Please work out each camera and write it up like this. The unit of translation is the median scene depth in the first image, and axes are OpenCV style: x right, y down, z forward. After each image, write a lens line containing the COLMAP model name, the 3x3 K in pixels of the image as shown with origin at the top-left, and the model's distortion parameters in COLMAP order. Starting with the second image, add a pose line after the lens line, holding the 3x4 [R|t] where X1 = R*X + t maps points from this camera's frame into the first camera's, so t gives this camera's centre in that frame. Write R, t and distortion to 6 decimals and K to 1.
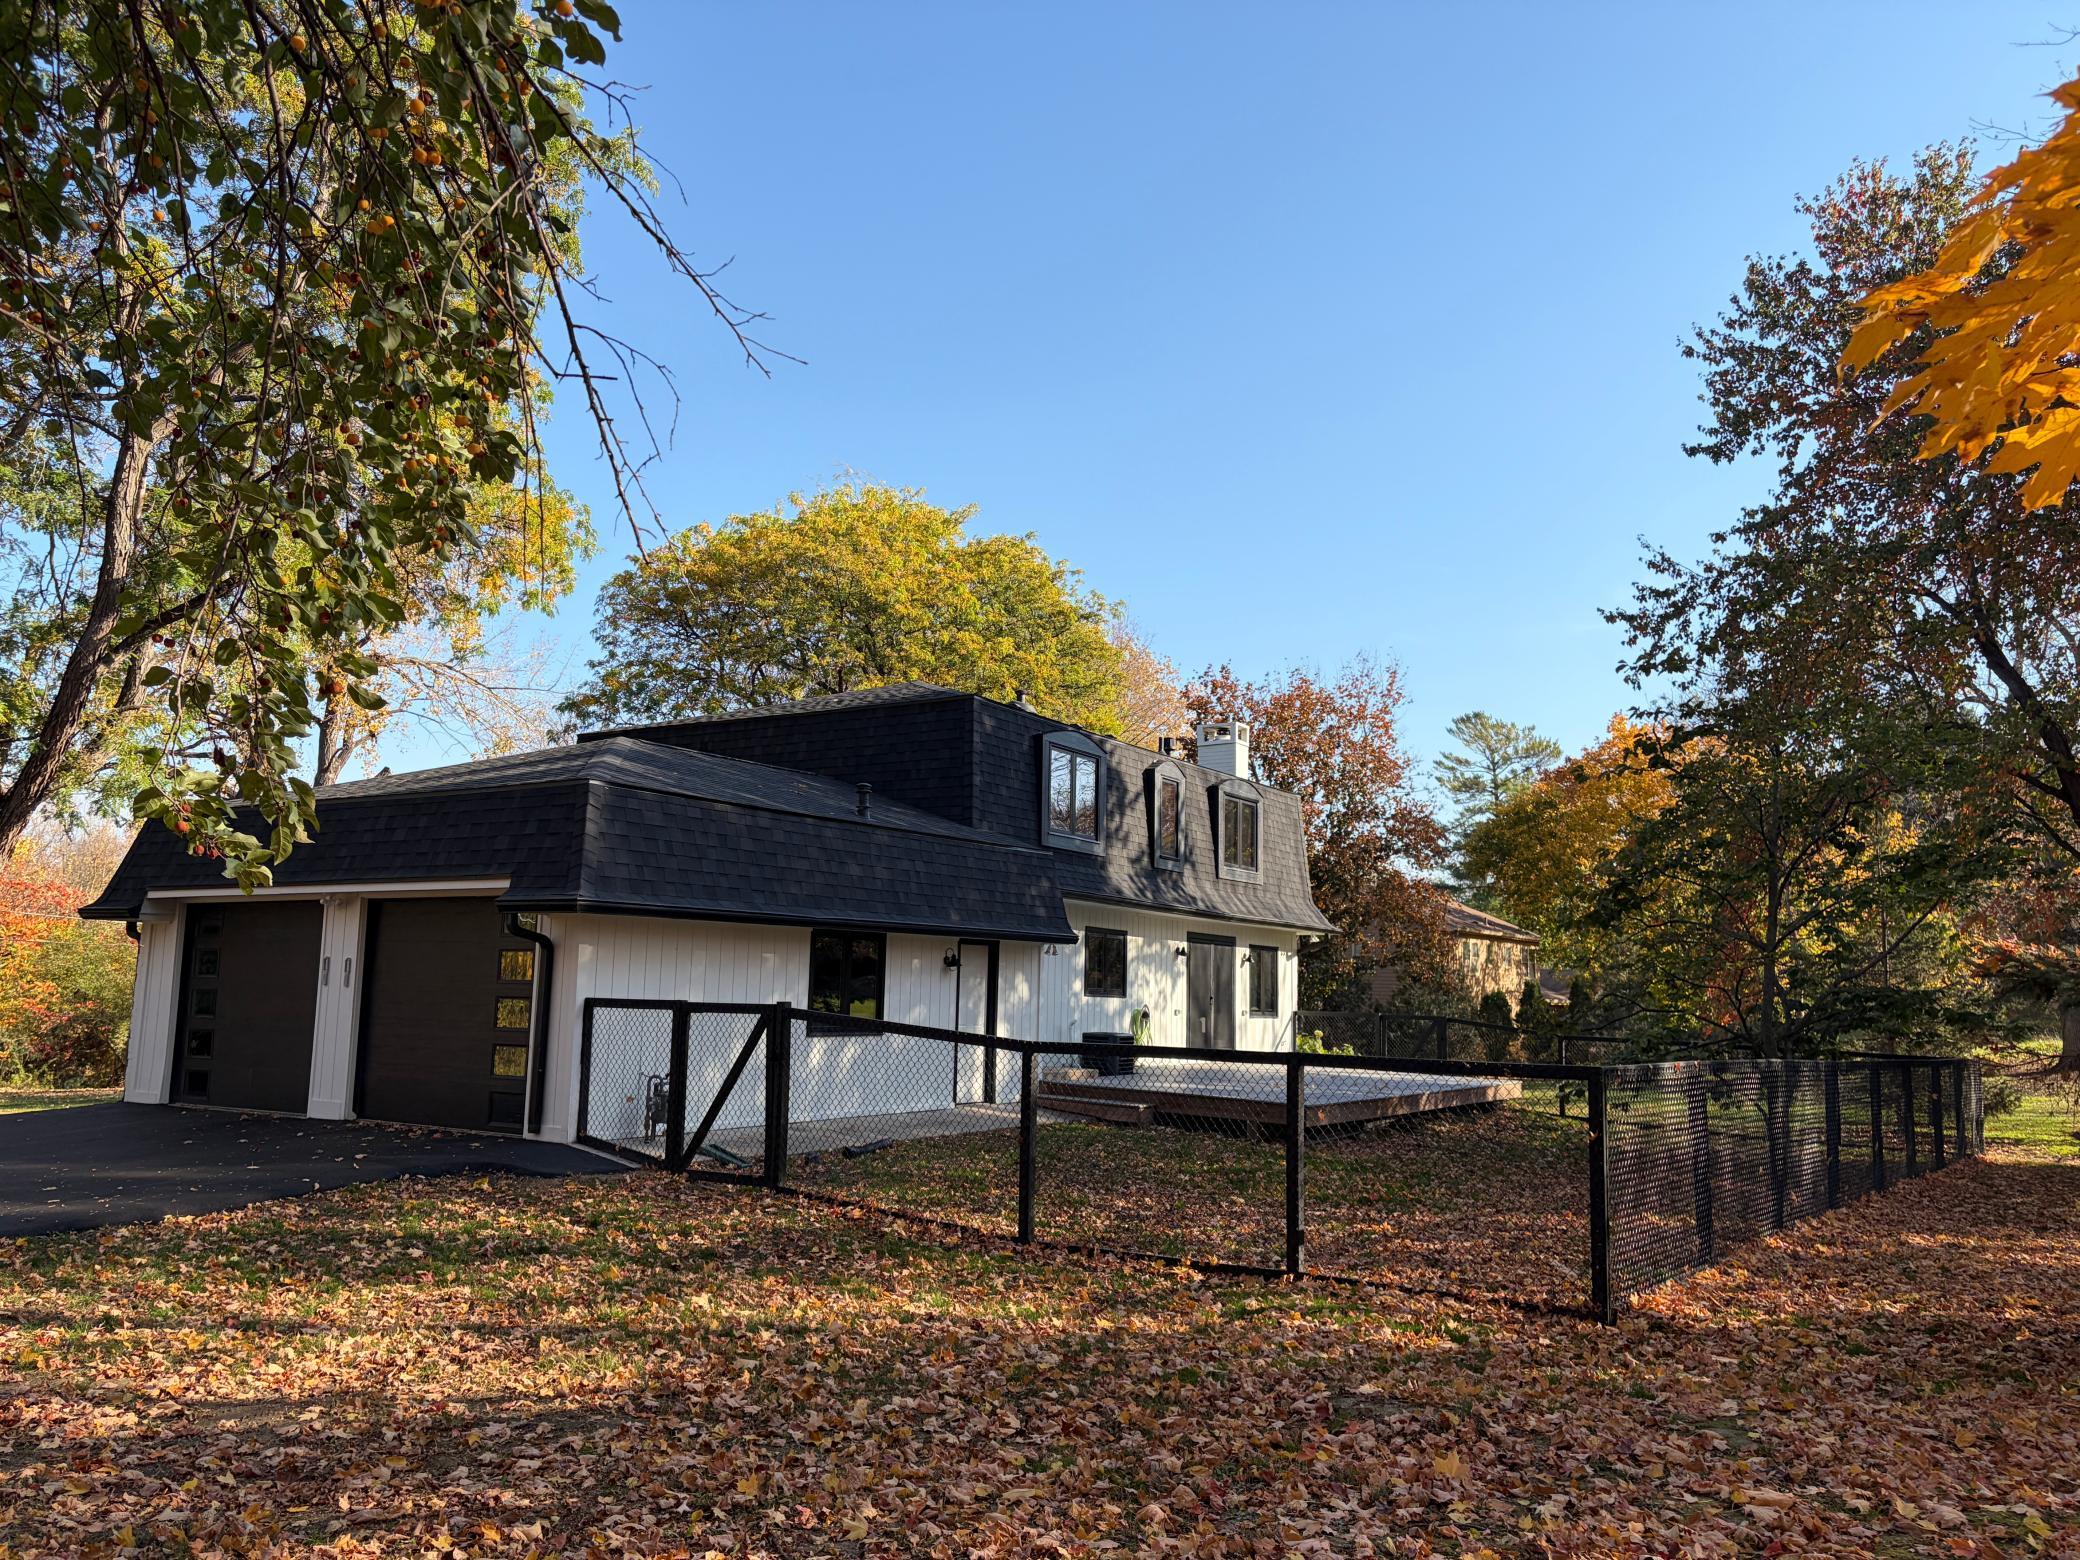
lens RADIAL K [[1614.0, 0, 1035.0], [0, 1614.0, 772.5], [0, 0, 1]] dist [0.067988, -0.077453]
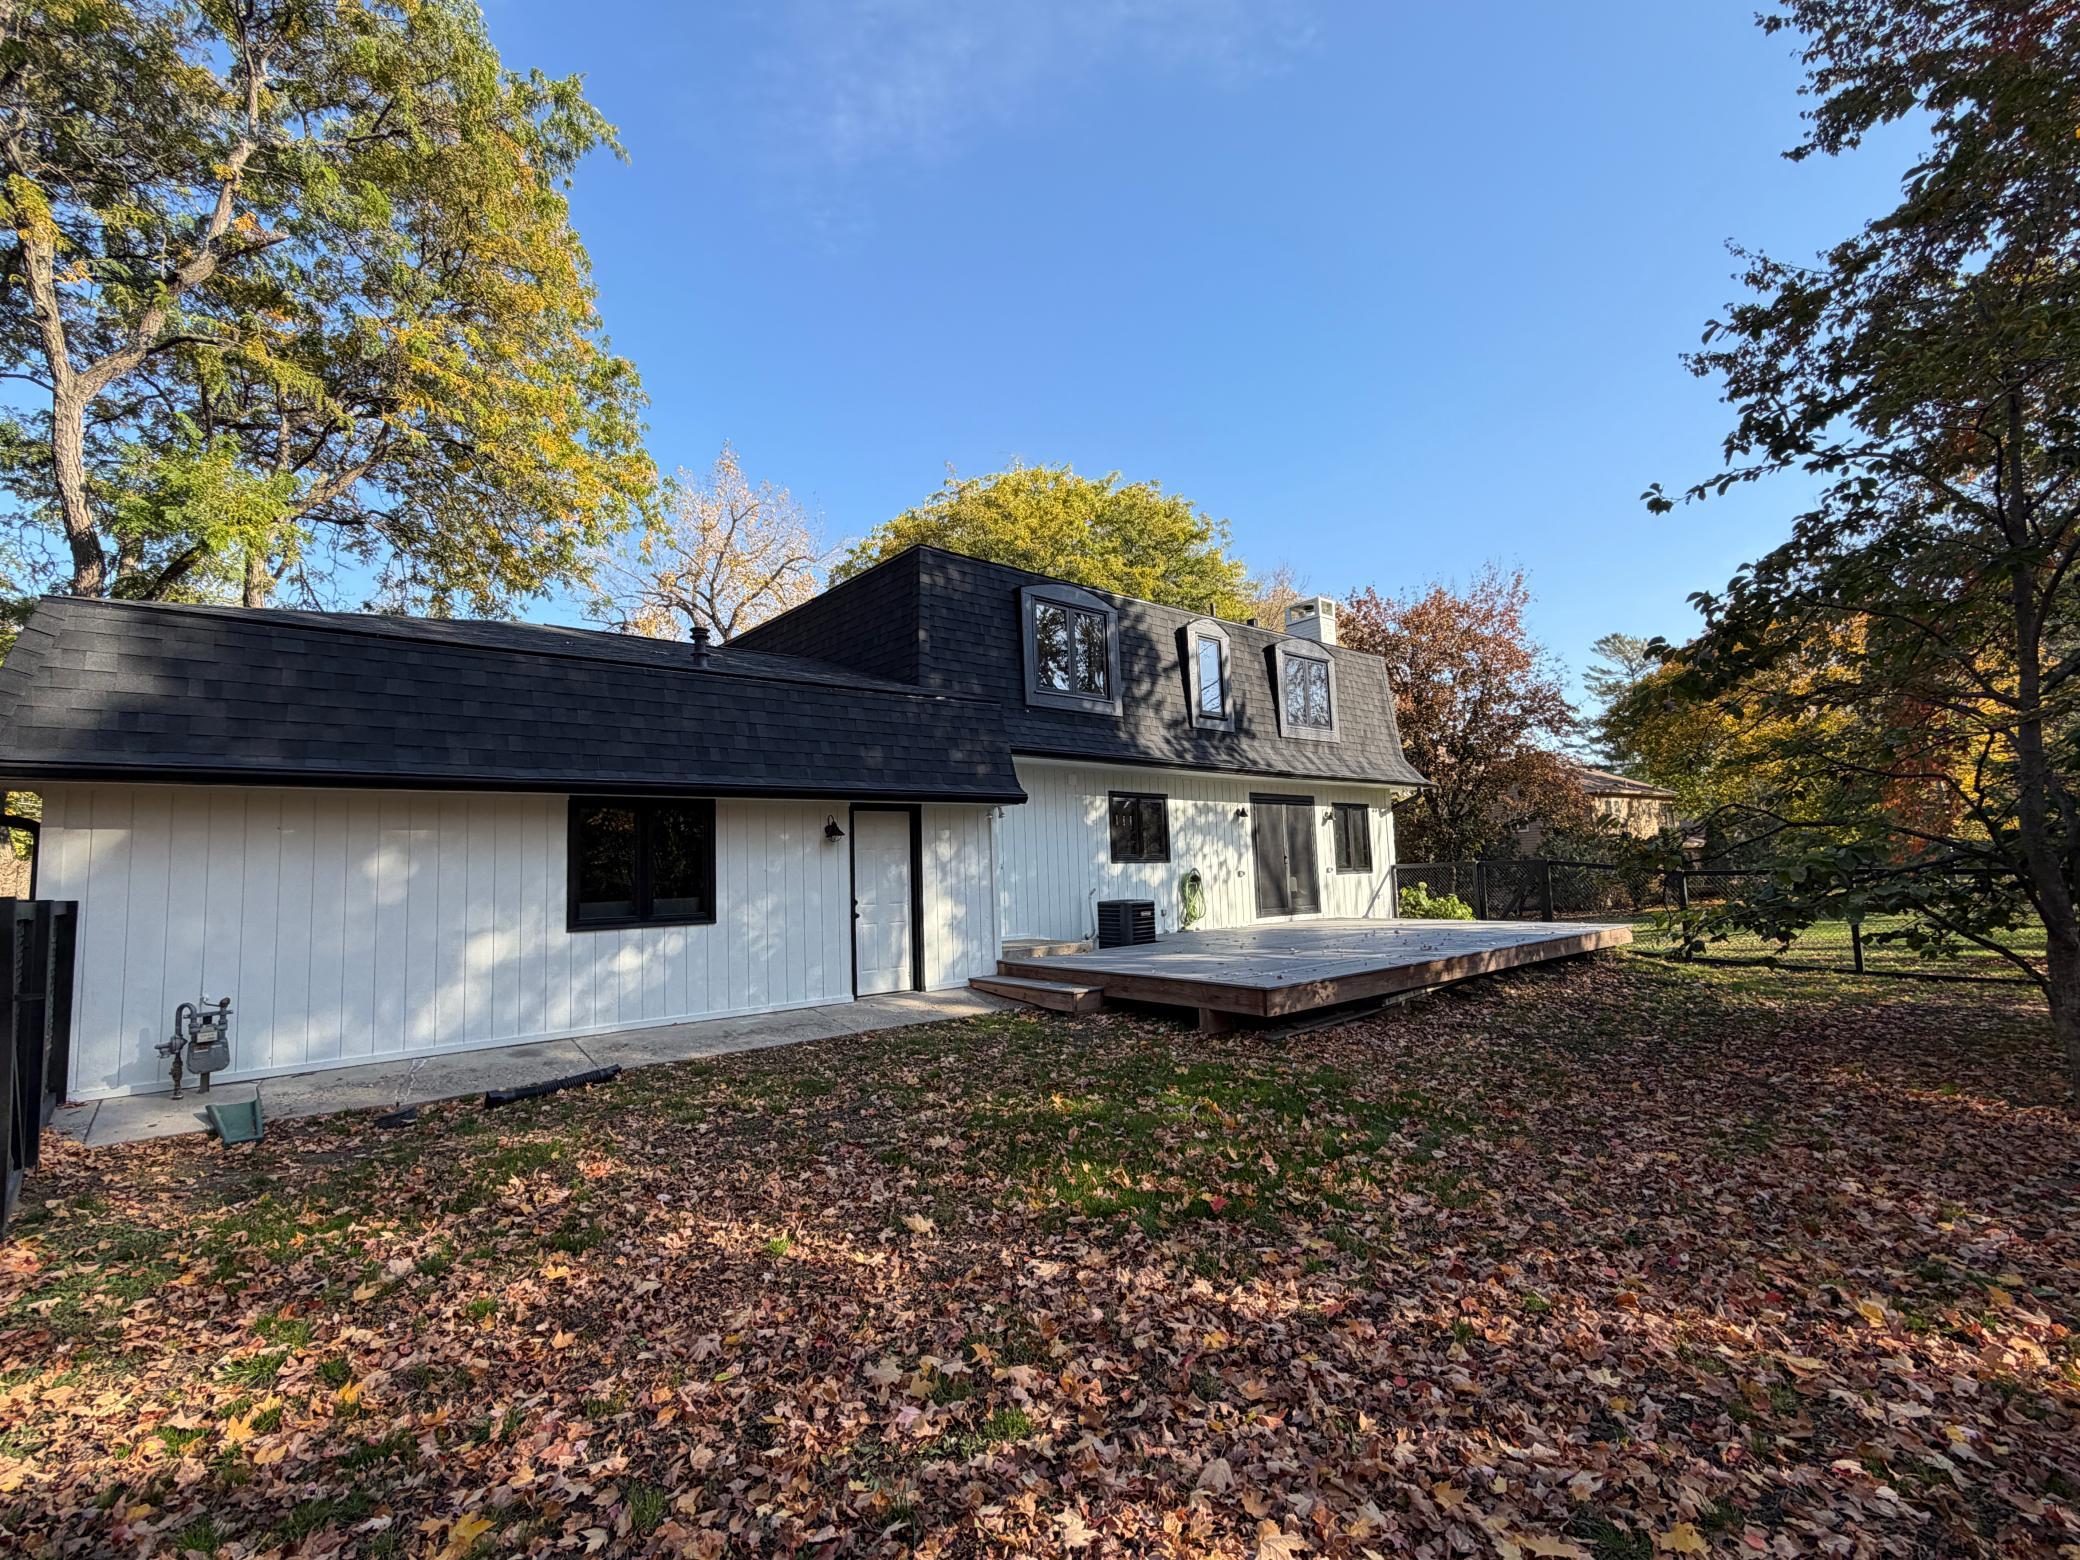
lens RADIAL K [[1001.6, 0, 996.0], [0, 1001.6, 784.1], [0, 0, 1]] dist [-0.041972, 0.013404]
pose [[0.949443, -0.082435, -0.302925, 0.124602], [0.096502, 0.994827, 0.031739, 0.054843], [0.298741, -0.059367, 0.952486, 0.343912]]
